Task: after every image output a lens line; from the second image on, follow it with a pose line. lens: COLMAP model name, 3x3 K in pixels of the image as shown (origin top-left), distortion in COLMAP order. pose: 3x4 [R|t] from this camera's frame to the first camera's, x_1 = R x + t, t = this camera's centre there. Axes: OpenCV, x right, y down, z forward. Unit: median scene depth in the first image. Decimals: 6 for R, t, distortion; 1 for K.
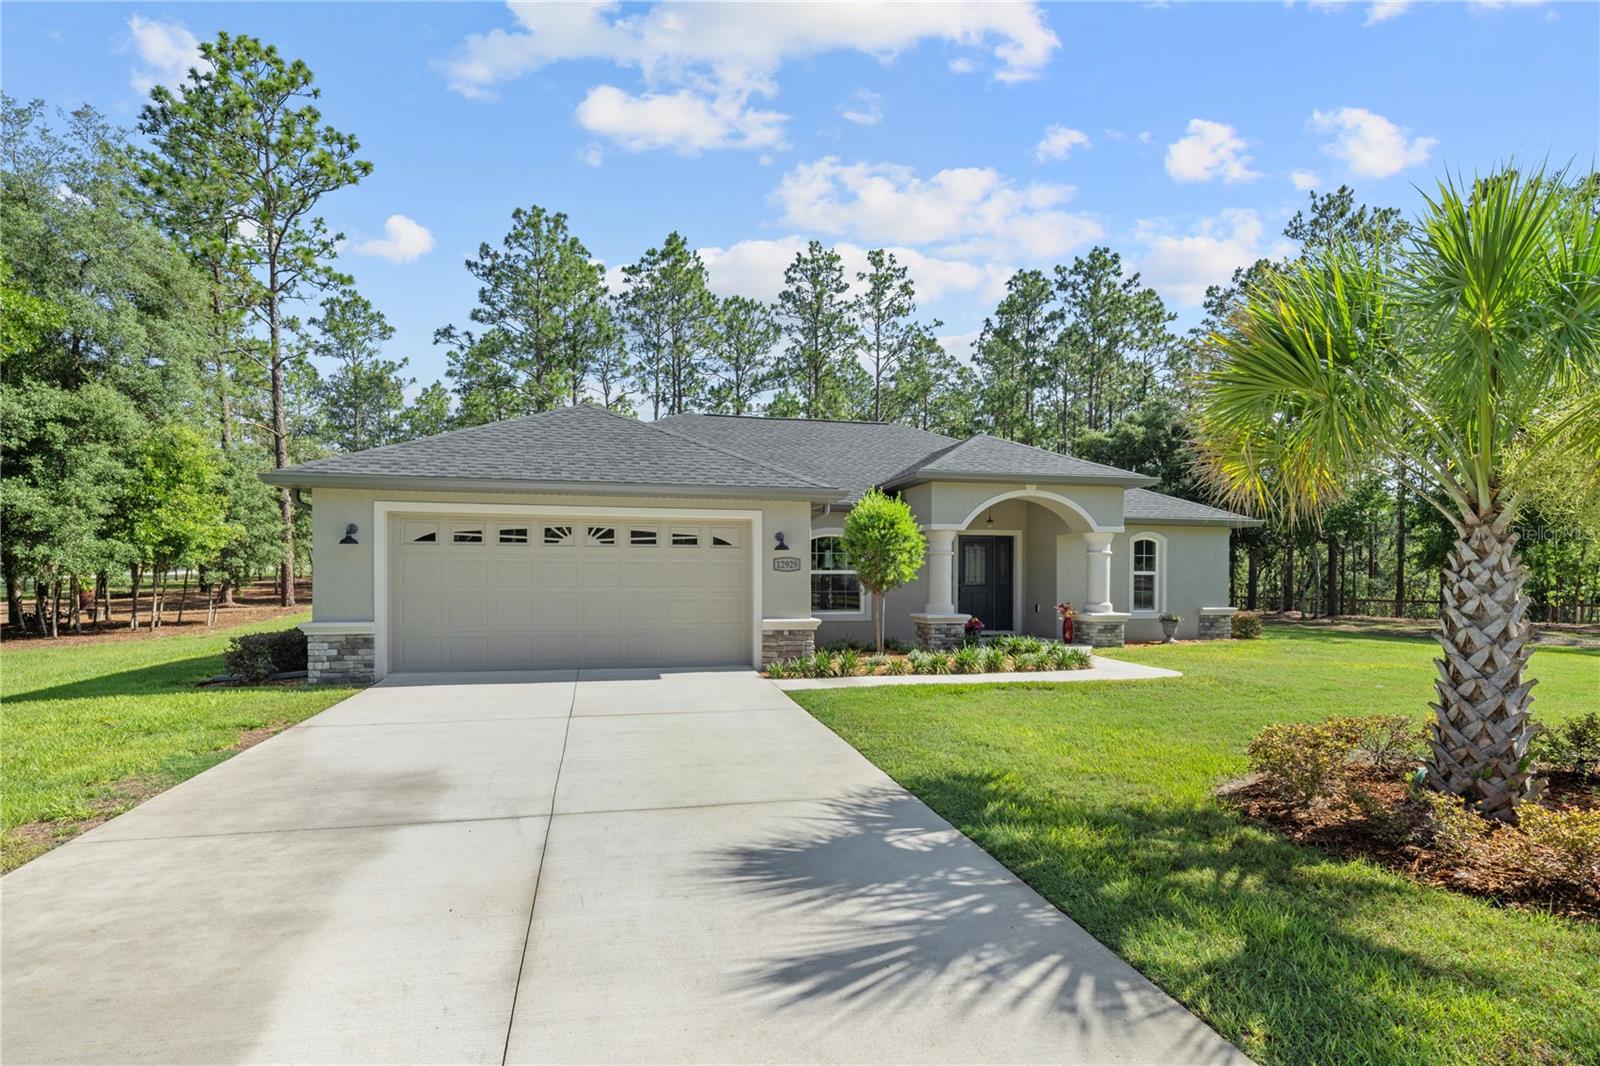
lens RADIAL K [[762.9, 0, 794.0], [0, 762.9, 584.8], [0, 0, 1]] dist [-0.000341, -0.000241]
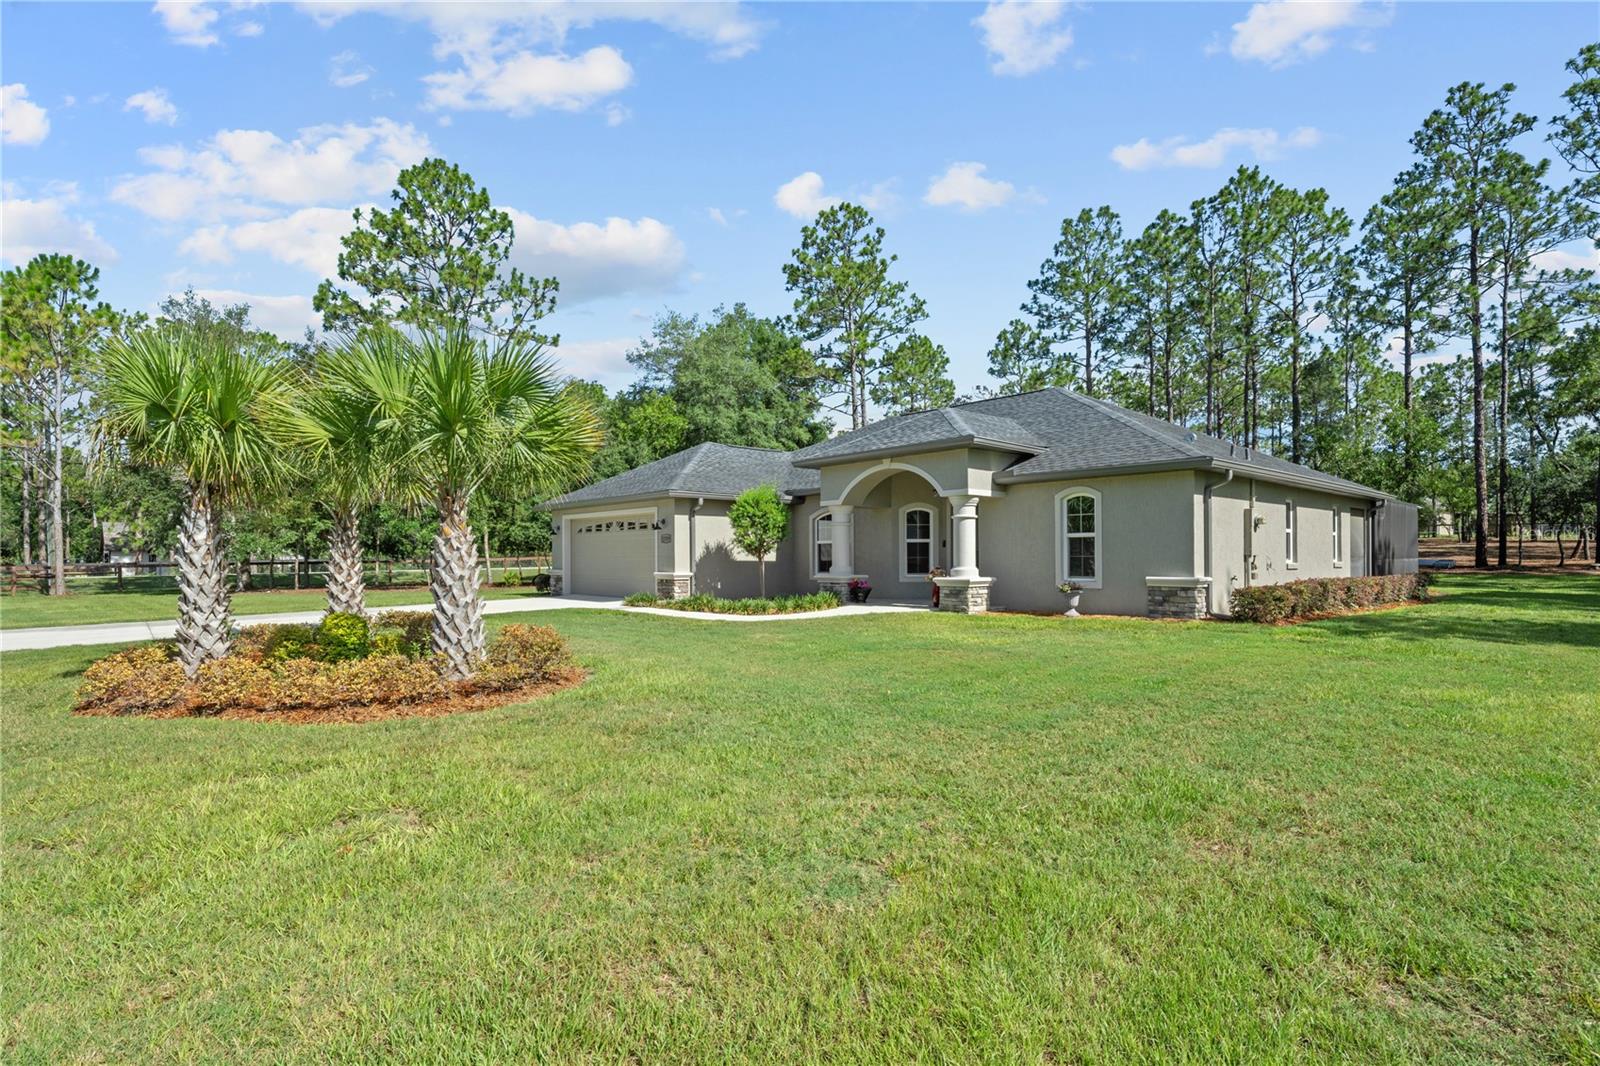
lens RADIAL K [[776.7, 0, 789.6], [0, 776.7, 552.3], [0, 0, 1]] dist [-0.001645, -0.000804]
pose [[0.486699, -0.010642, -0.873505, 0.389984], [-0.001098, 0.999918, -0.012794, 0.005736], [0.873569, 0.007186, 0.486647, 0.107241]]
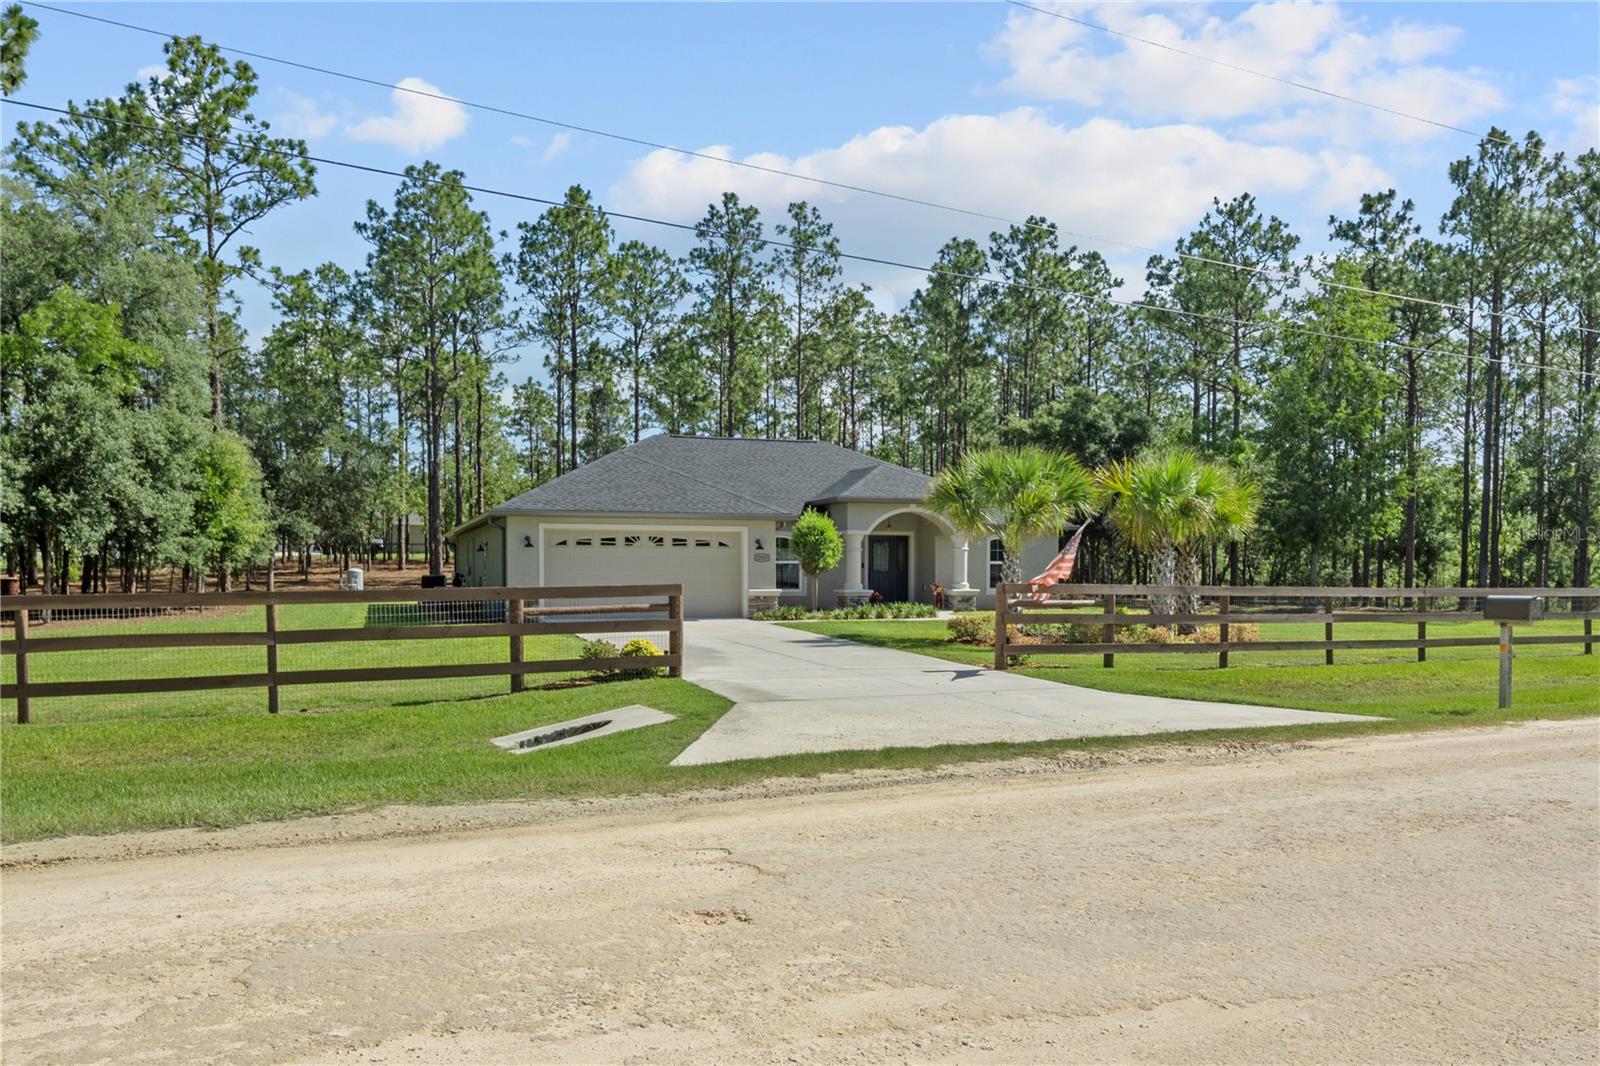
lens RADIAL K [[1146.0, 0, 761.1], [0, 1146.0, 578.0], [0, 0, 1]] dist [0.001678, 0.000131]
pose [[0.996531, -0.002112, 0.083194, -0.057237], [0.002415, 0.999991, -0.003540, 0.007132], [-0.083186, 0.003729, 0.996527, -0.397759]]
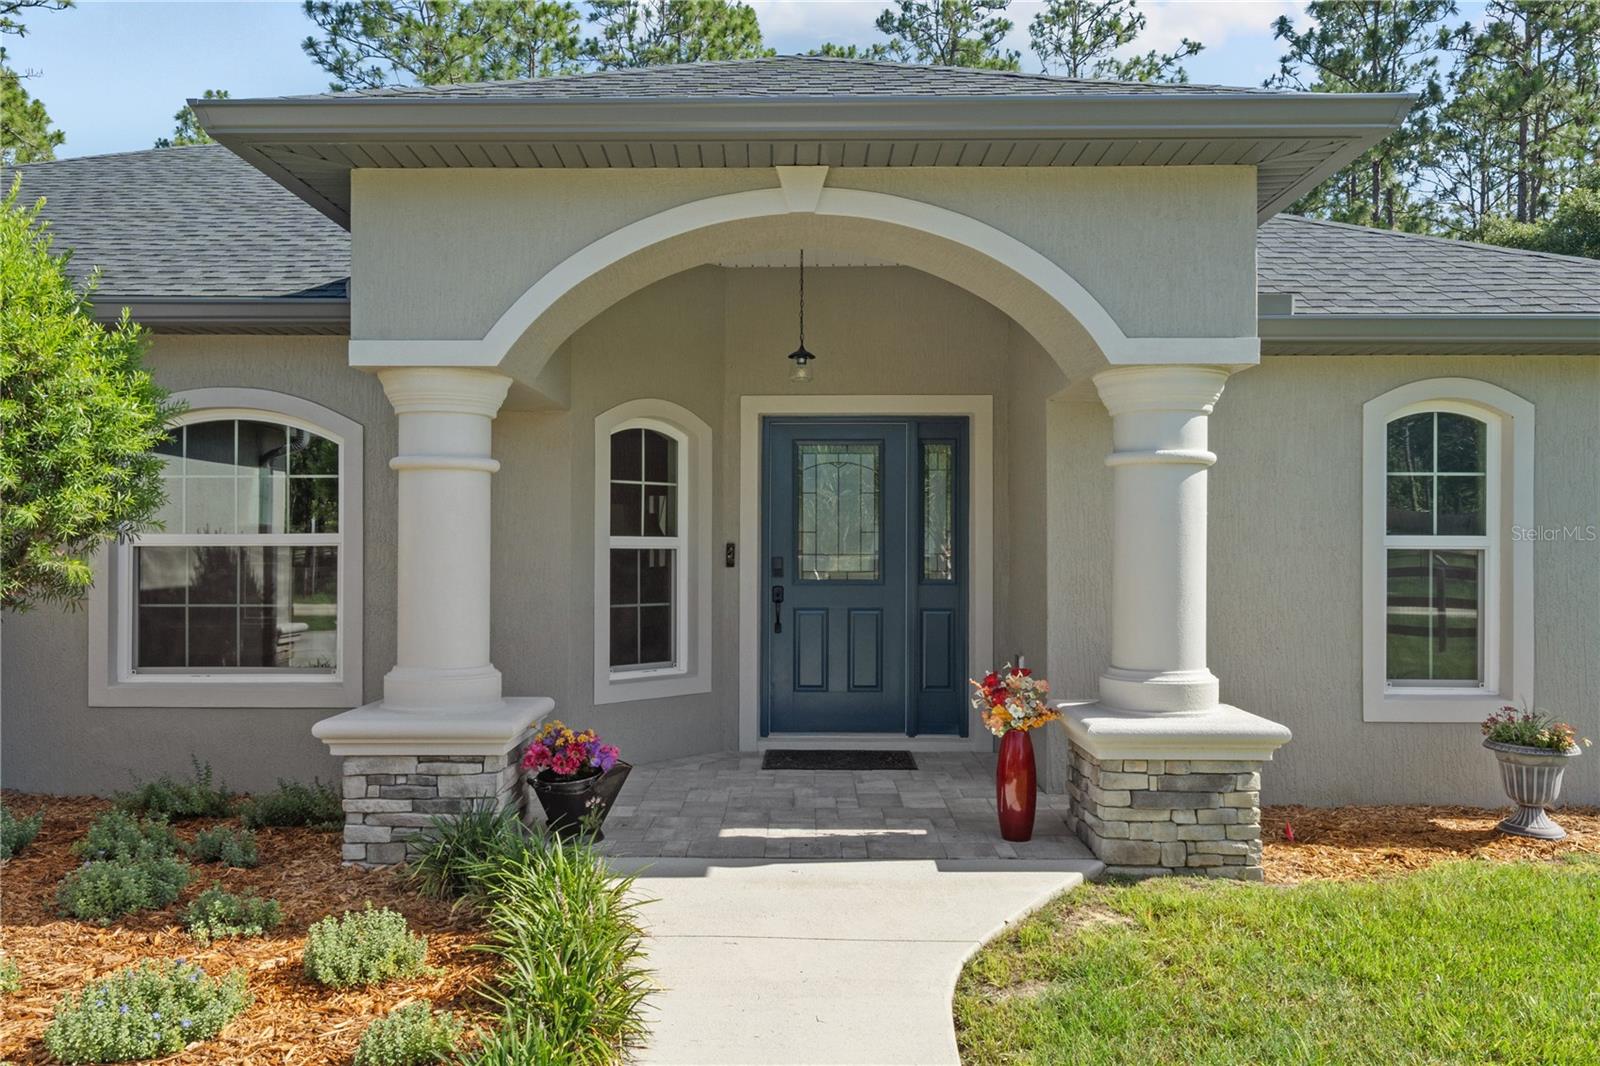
lens RADIAL K [[1178.5, 0, 792.5], [0, 1178.5, 542.0], [0, 0, 1]] dist [0.003818, -0.000685]
pose [[0.974145, -0.000705, -0.225924, 0.124584], [-0.002226, 0.999917, -0.012720, -0.003650], [0.225914, 0.012894, 0.974062, 0.208162]]
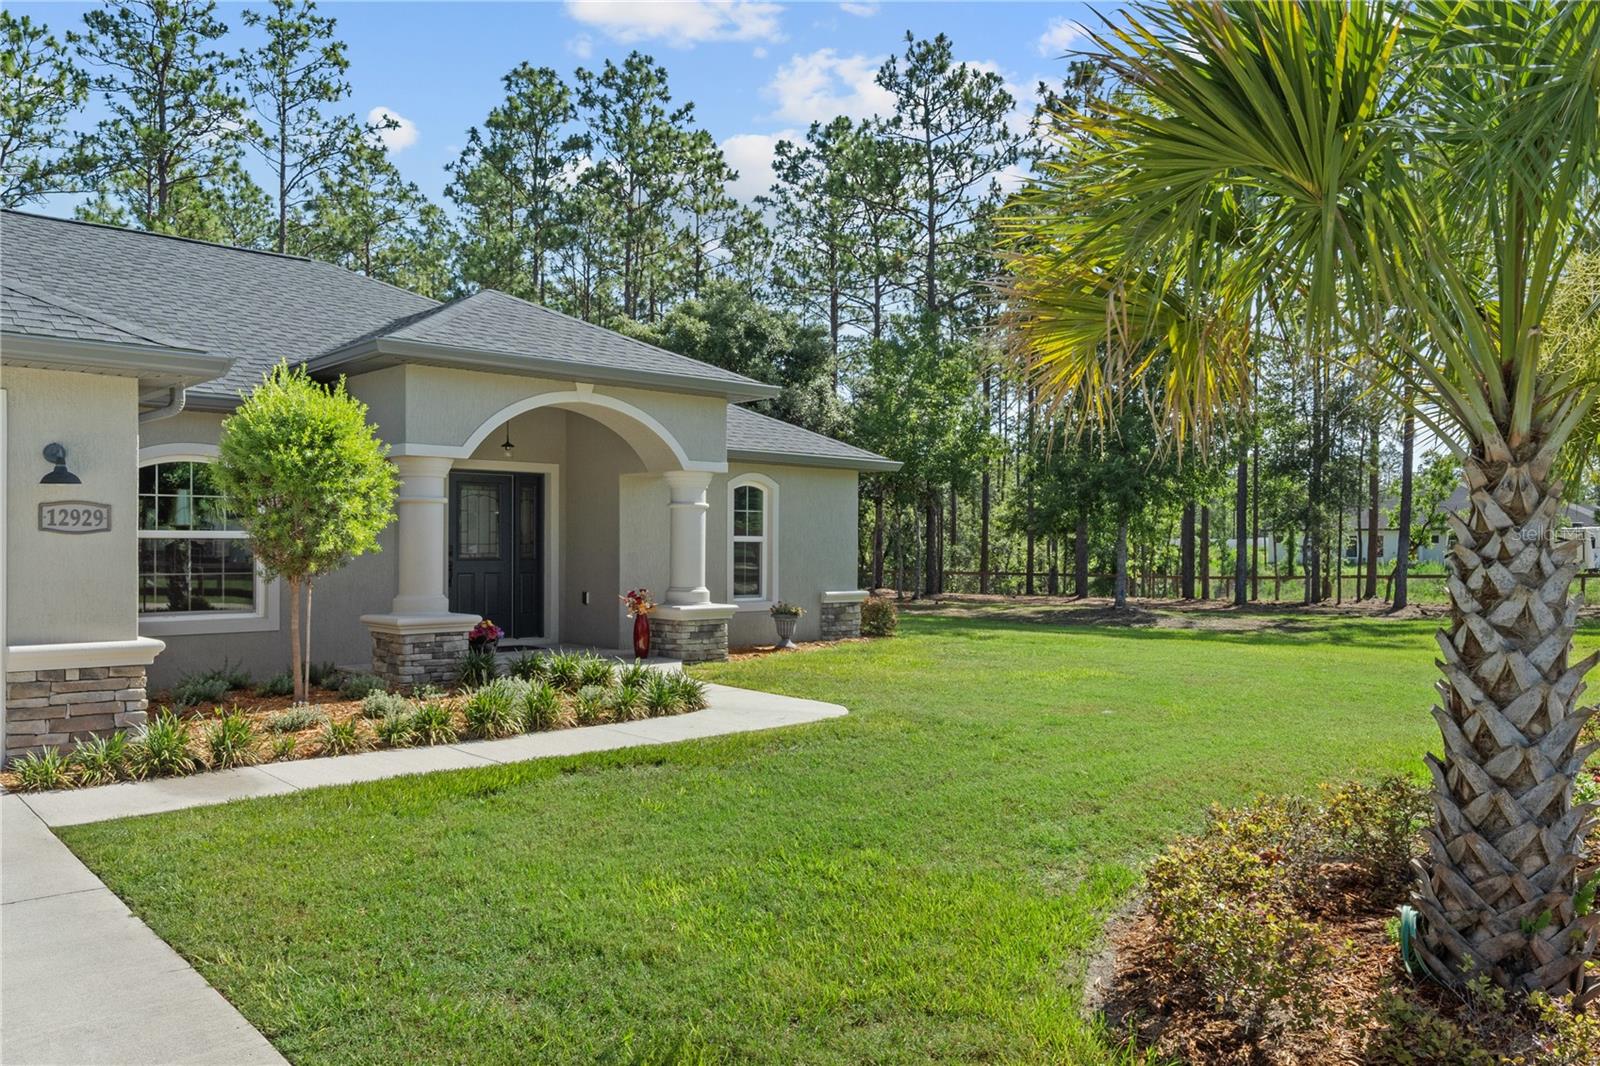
lens RADIAL K [[1155.0, 0, 779.5], [0, 1155.0, 543.2], [0, 0, 1]] dist [0.009345, -0.005527]
pose [[0.868827, 0.002503, 0.495110, 0.003251], [0.001505, 0.999969, -0.007698, -0.001618], [-0.495114, 0.007433, 0.868796, 0.057607]]
